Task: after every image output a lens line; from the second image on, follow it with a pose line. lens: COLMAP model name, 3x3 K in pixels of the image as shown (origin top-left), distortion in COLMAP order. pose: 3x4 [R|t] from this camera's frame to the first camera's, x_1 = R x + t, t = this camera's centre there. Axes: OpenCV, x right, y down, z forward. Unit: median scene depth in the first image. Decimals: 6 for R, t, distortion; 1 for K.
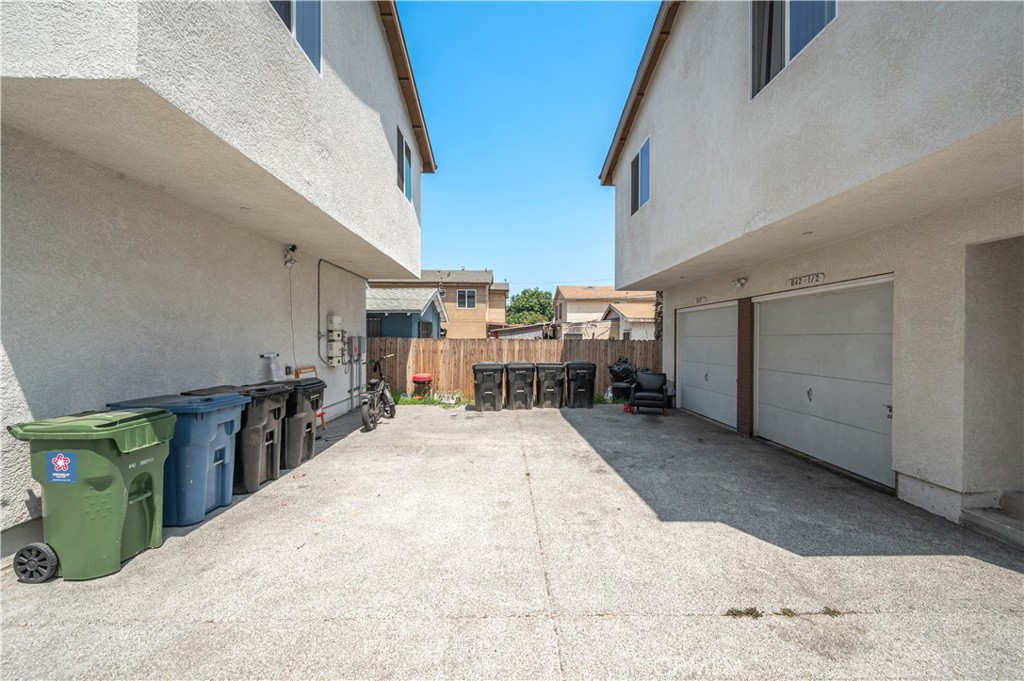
lens RADIAL K [[411.9, 0, 513.3], [0, 411.9, 342.3], [0, 0, 1]] dist [-0.000714, -0.000164]
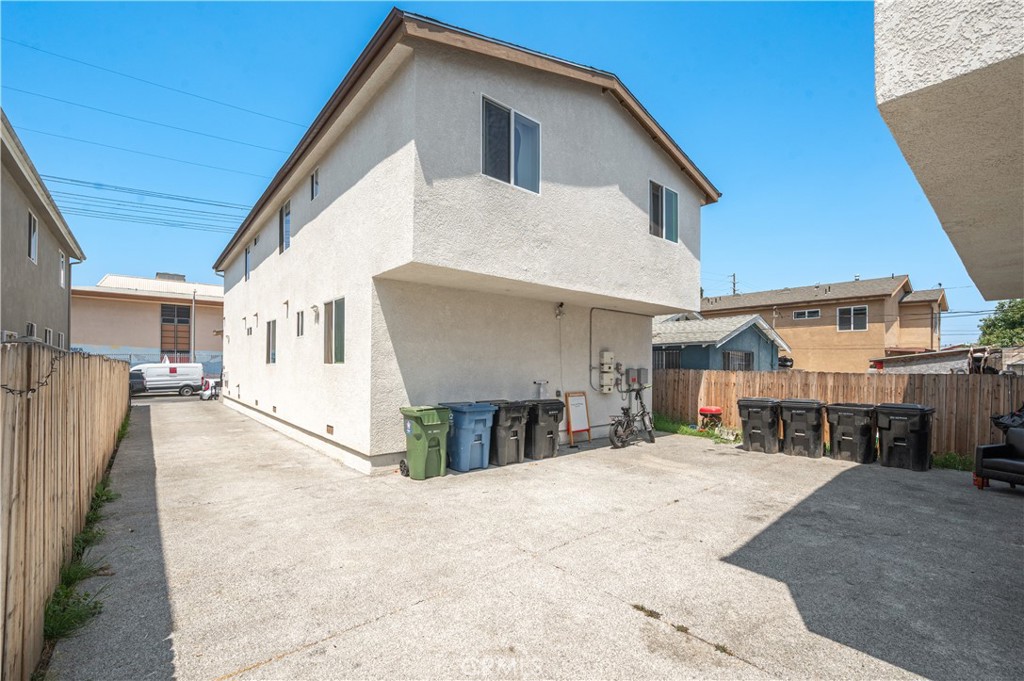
lens RADIAL K [[436.0, 0, 512.3], [0, 436.0, 363.7], [0, 0, 1]] dist [0.000819, 0.000013]
pose [[0.629119, -0.001391, -0.777308, 0.657026], [-0.011868, 0.999865, -0.011395, -0.018049], [0.777219, 0.016394, 0.629017, -0.051524]]
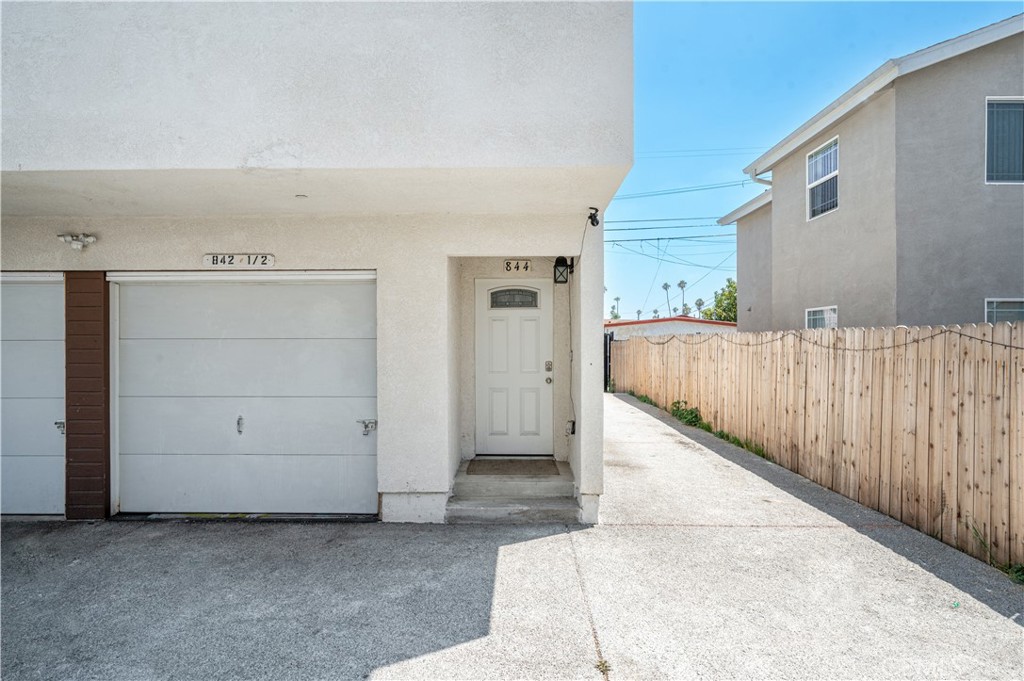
lens RADIAL K [[513.8, 0, 512.0], [0, 513.8, 340.5], [0, 0, 1]] dist [-0.000483, 0.000343]
pose [[0.028524, -0.002783, 0.999589, -0.153202], [0.010375, 0.999943, 0.002488, -0.014888], [-0.999539, 0.010299, 0.028551, 0.587948]]
